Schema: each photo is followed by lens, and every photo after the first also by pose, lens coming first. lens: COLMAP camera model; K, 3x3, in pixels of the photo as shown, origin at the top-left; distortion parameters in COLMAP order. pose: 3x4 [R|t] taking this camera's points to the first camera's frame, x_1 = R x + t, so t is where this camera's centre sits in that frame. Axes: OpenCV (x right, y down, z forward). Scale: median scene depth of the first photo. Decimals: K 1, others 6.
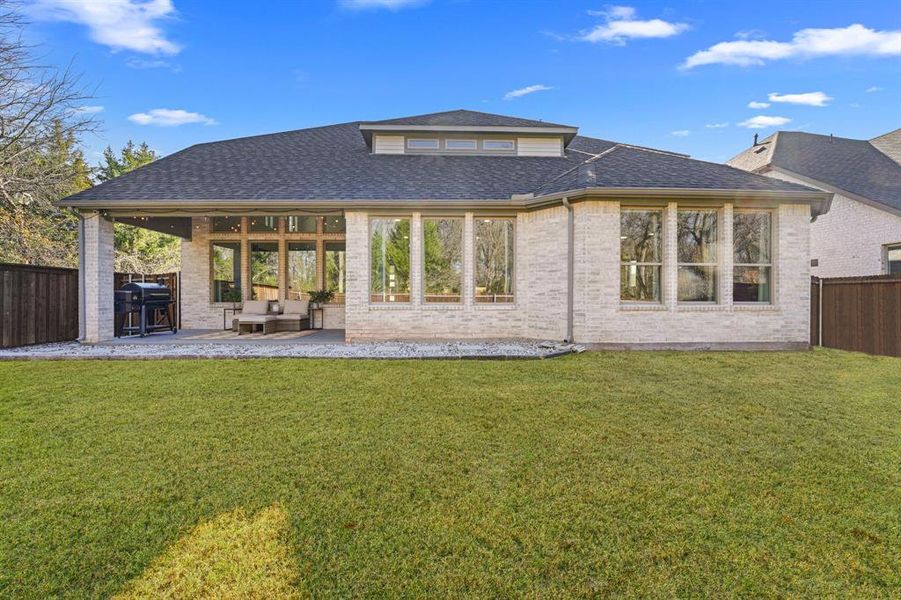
lens RADIAL K [[375.3, 0, 450.5], [0, 375.3, 300.0], [0, 0, 1]] dist [-0.022913, 0.000448]
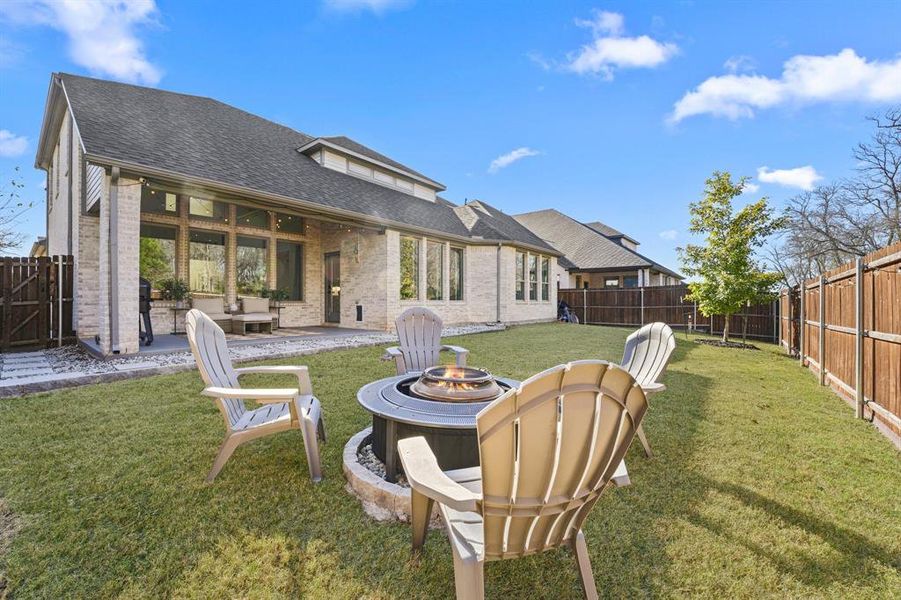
lens RADIAL K [[367.4, 0, 450.5], [0, 367.4, 298.5], [0, 0, 1]] dist [-0.035954, 0.006988]
pose [[0.640725, 0.005527, 0.767751, -1.001994], [0.001252, 0.999965, -0.008244, 0.010432], [-0.767770, 0.006243, 0.640696, 0.032771]]
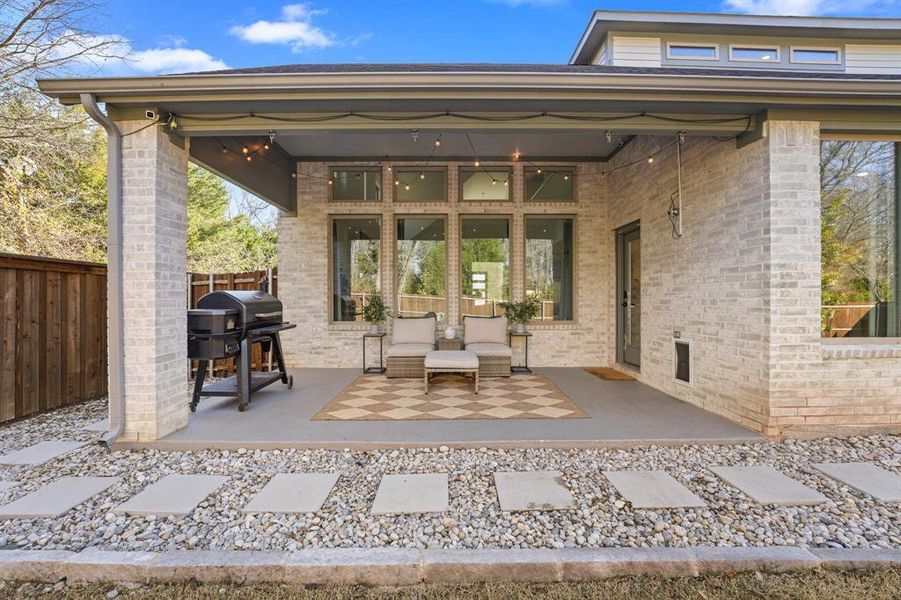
lens RADIAL K [[367.4, 0, 450.5], [0, 367.4, 298.5], [0, 0, 1]] dist [-0.035954, 0.006988]
pose [[0.999880, -0.002163, -0.015358, -0.567308], [0.002131, 0.999996, -0.002080, -0.035734], [0.015362, 0.002047, 0.999880, 0.550907]]
